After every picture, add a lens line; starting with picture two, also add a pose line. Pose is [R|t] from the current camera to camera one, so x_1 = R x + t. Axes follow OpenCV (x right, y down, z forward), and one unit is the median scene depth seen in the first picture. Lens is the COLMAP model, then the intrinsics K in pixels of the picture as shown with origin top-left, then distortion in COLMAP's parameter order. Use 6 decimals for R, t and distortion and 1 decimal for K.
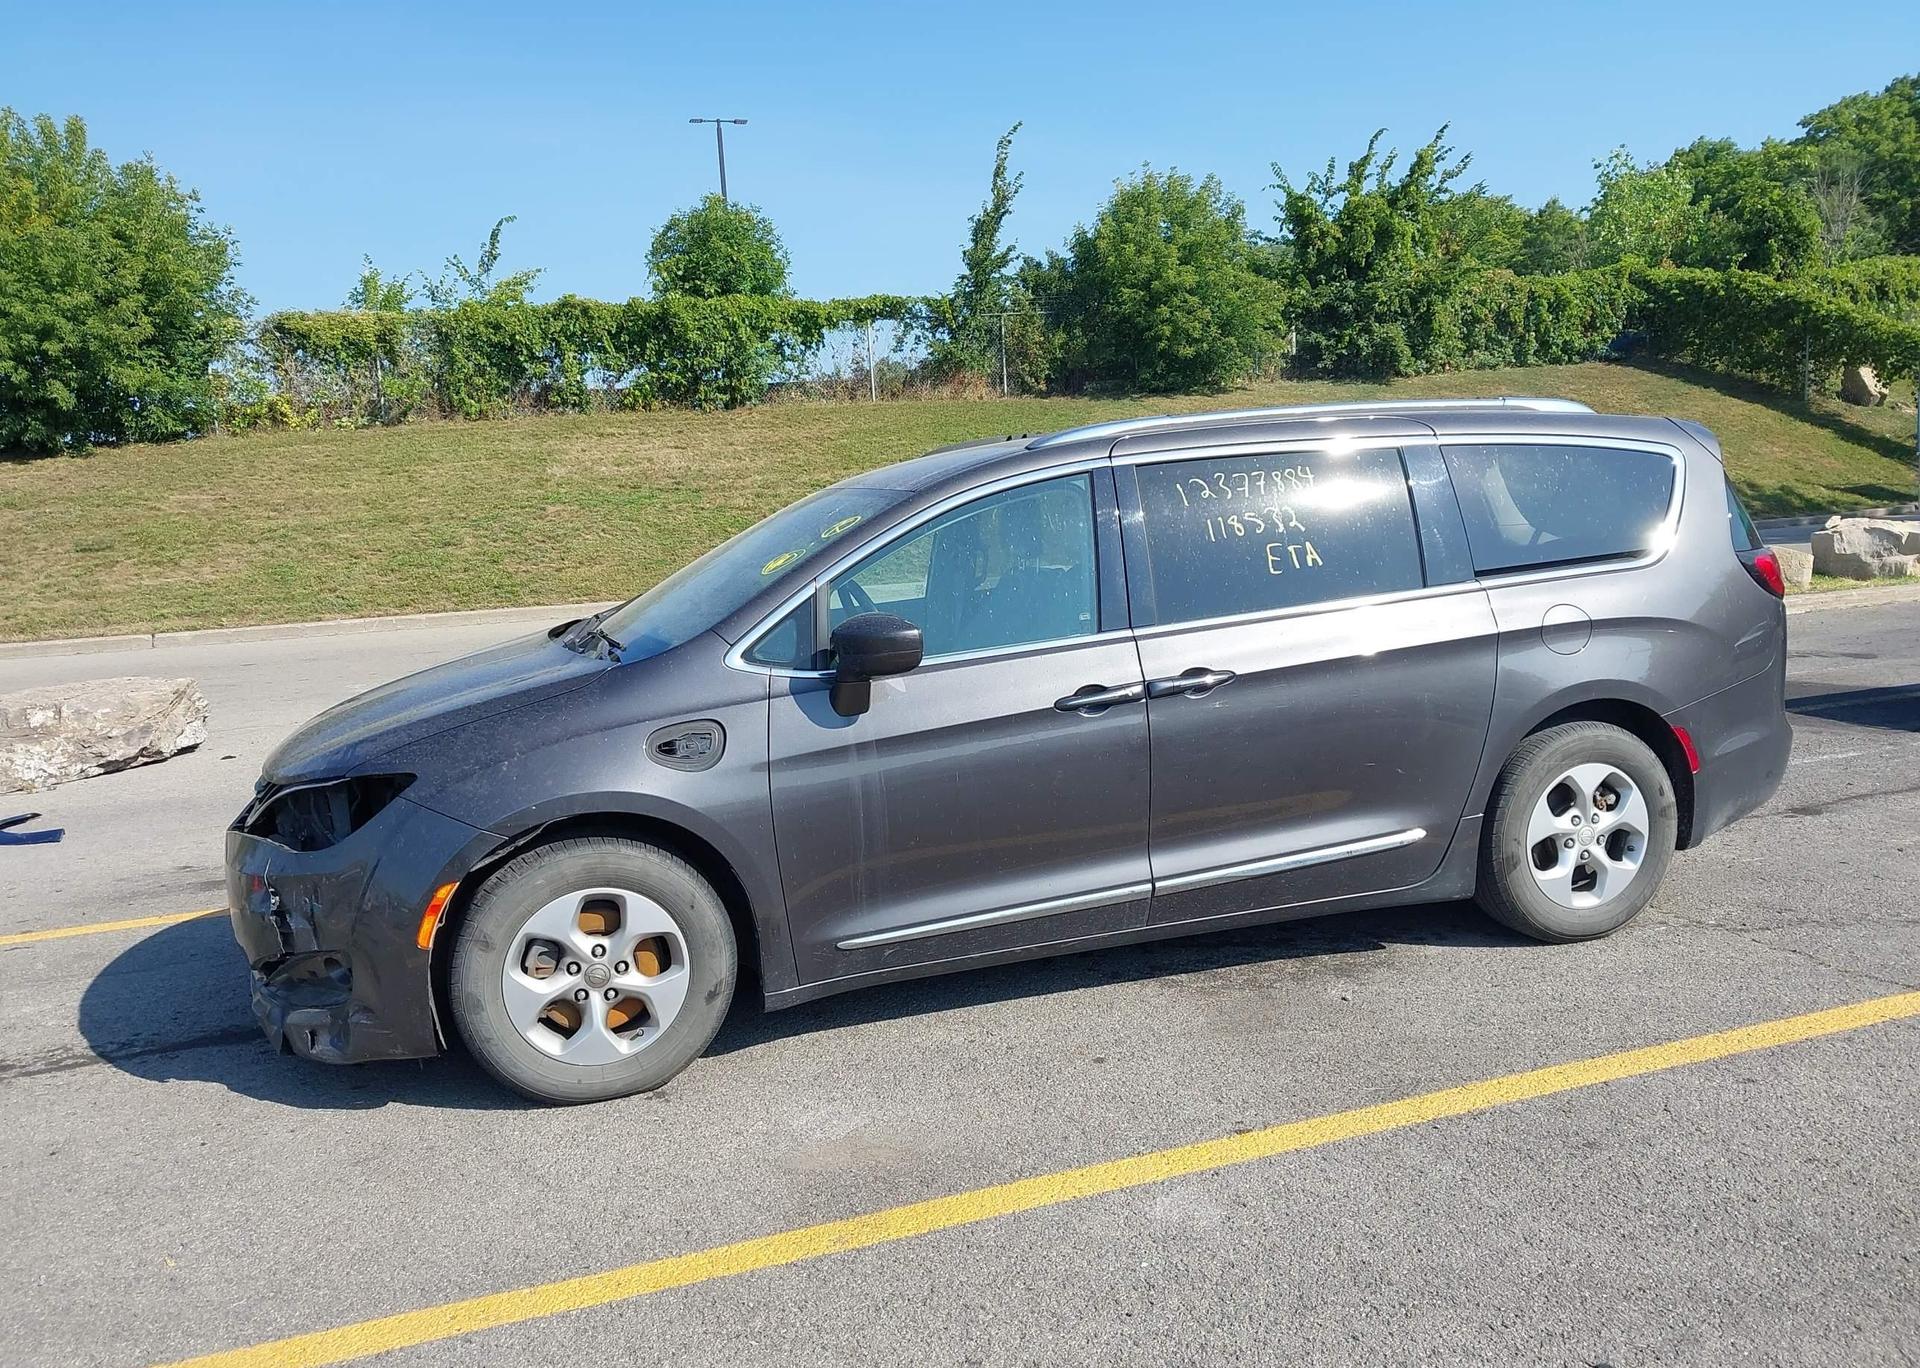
lens RADIAL K [[1512.9, 0, 959.1], [0, 1512.9, 685.7], [0, 0, 1]] dist [0.024591, -0.035089]
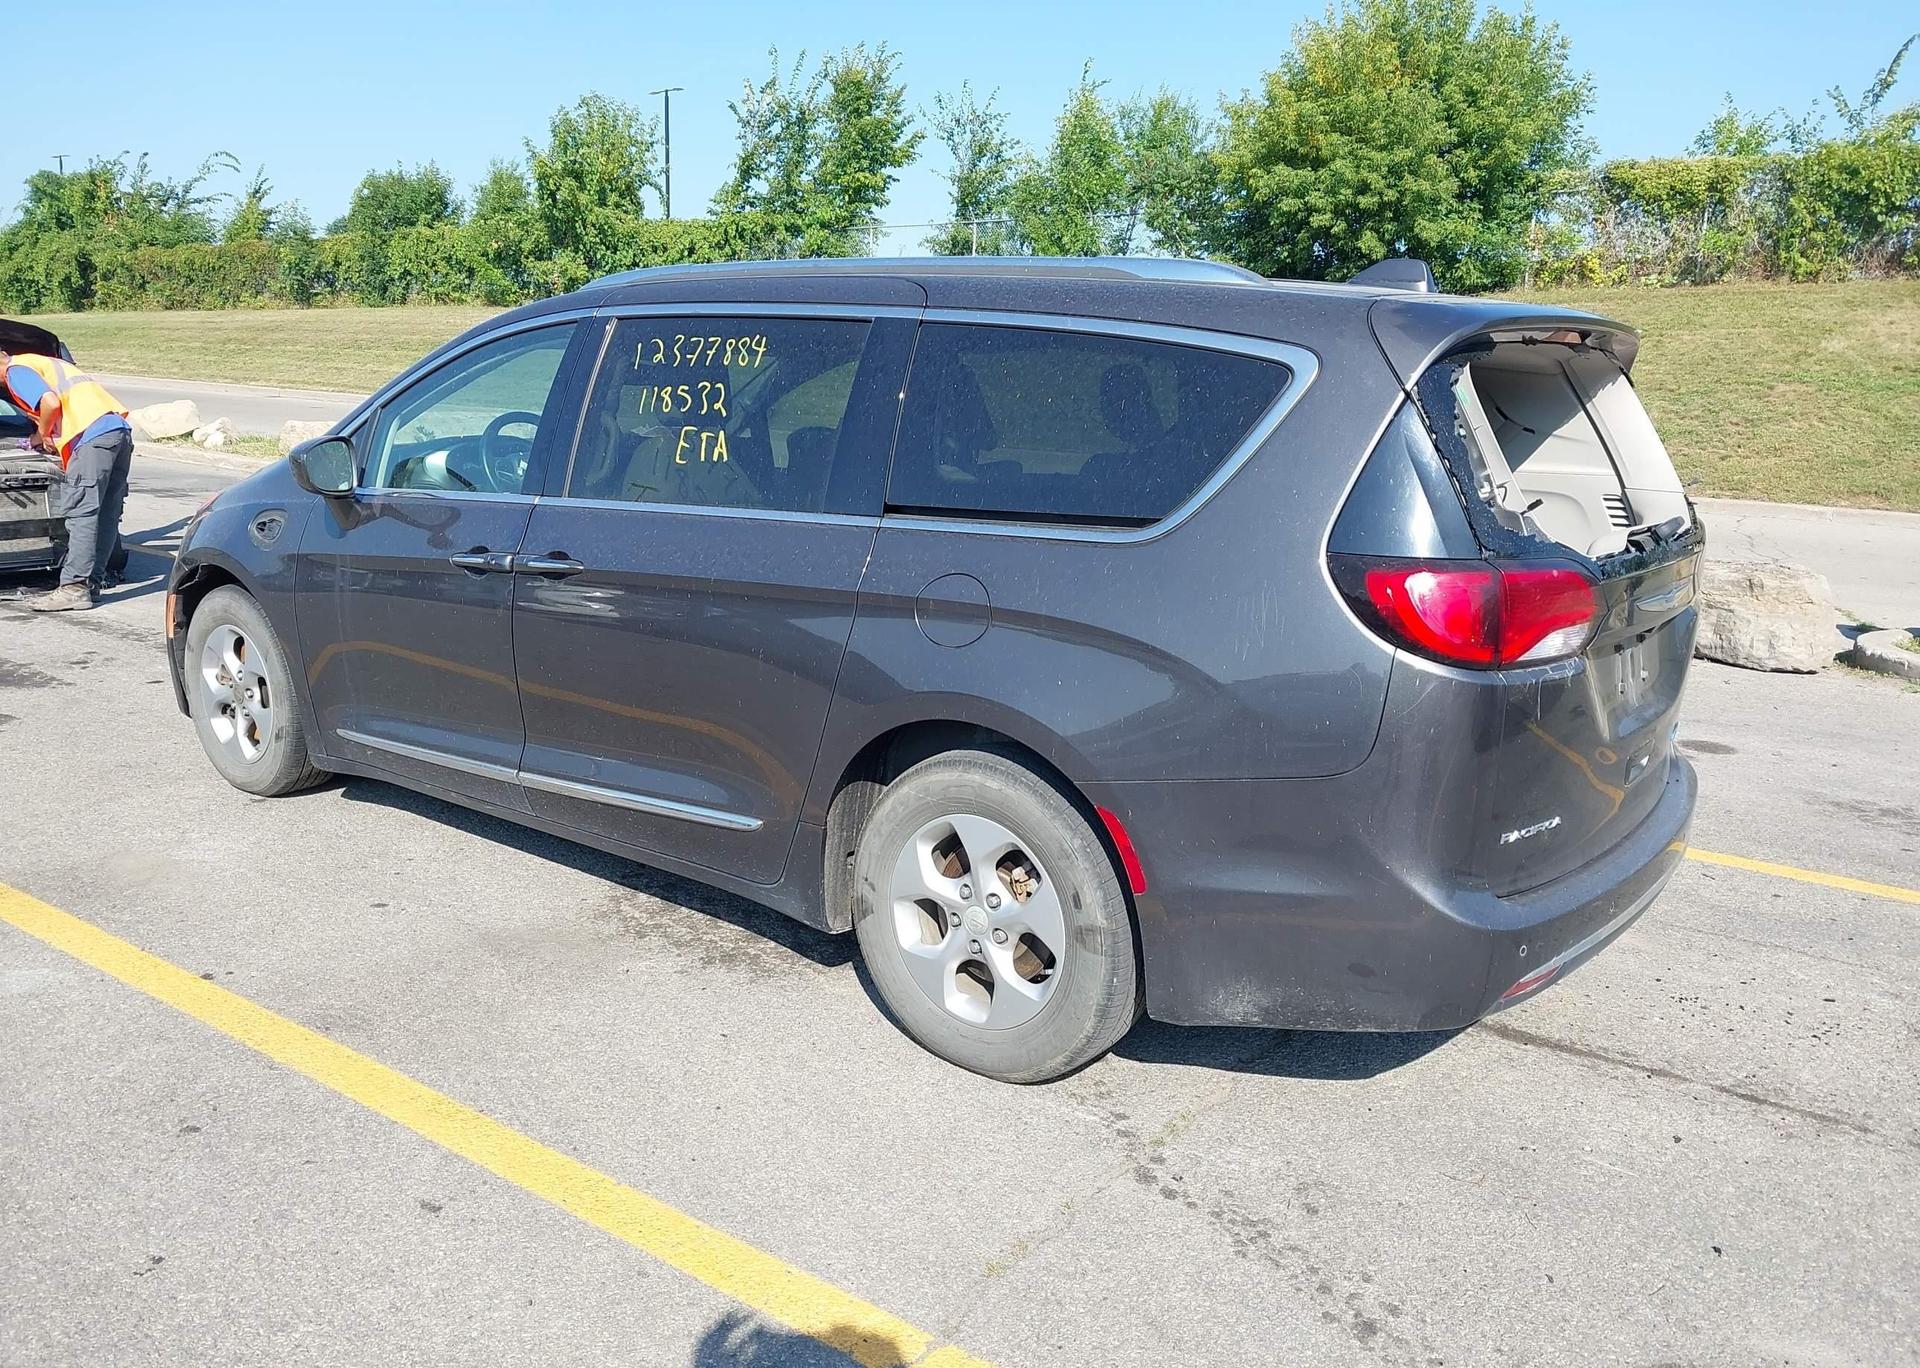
lens RADIAL K [[1512.9, 0, 949.4], [0, 1512.9, 699.0], [0, 0, 1]] dist [0.024591, -0.035089]
pose [[0.565396, 0.249313, -0.786238, 0.900902], [-0.171574, 0.967923, 0.183543, -0.116843], [0.806778, 0.031124, 0.590035, 0.586374]]
